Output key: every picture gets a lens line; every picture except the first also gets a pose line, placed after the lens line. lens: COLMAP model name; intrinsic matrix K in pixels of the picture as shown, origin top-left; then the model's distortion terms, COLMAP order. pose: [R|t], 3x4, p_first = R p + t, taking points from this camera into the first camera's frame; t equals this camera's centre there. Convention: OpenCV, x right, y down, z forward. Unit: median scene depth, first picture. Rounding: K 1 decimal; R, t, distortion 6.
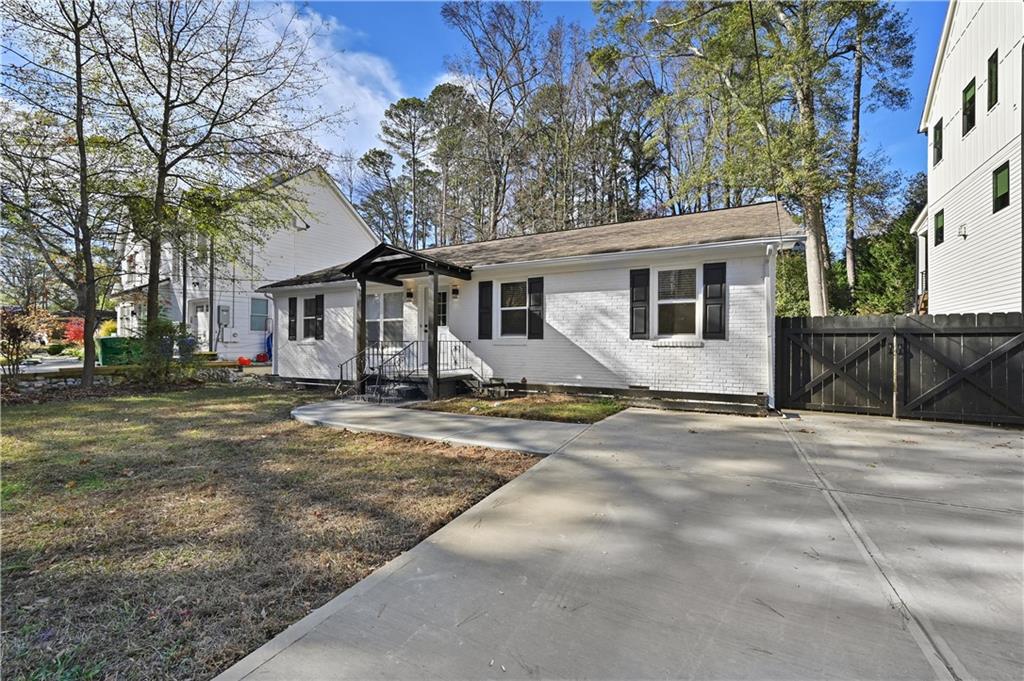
lens RADIAL K [[403.2, 0, 503.2], [0, 403.2, 344.8], [0, 0, 1]] dist [0.000426, -0.000512]
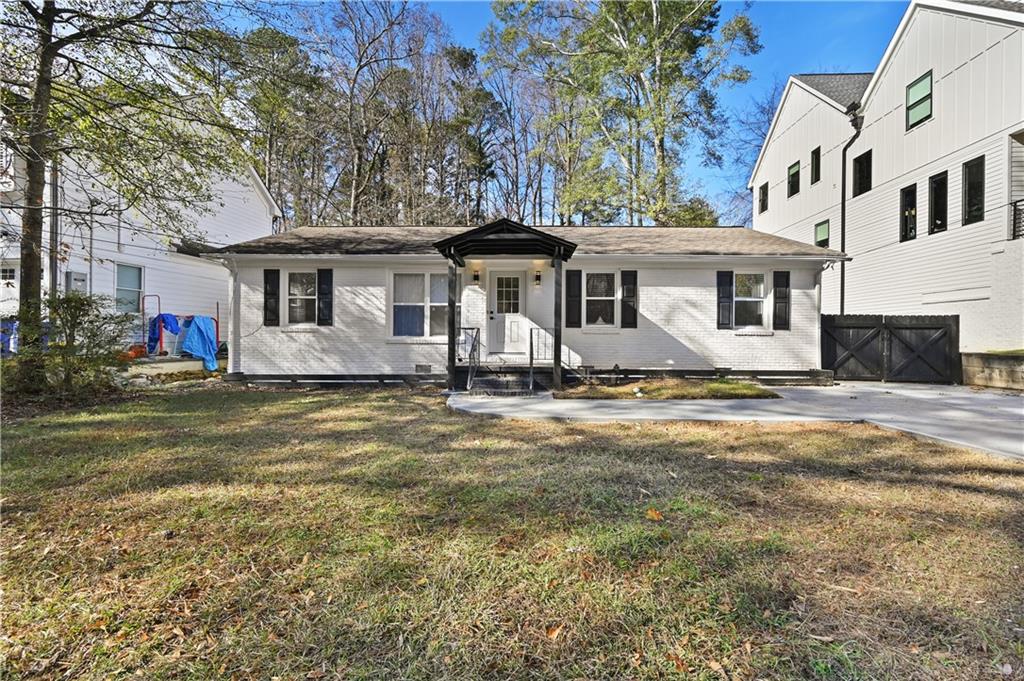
lens RADIAL K [[403.2, 0, 508.7], [0, 403.2, 336.0], [0, 0, 1]] dist [0.000426, -0.000512]
pose [[0.894072, 0.006689, 0.447874, -0.636981], [-0.004880, 0.999975, -0.005193, 0.012885], [-0.447898, 0.002457, 0.894081, 0.176778]]
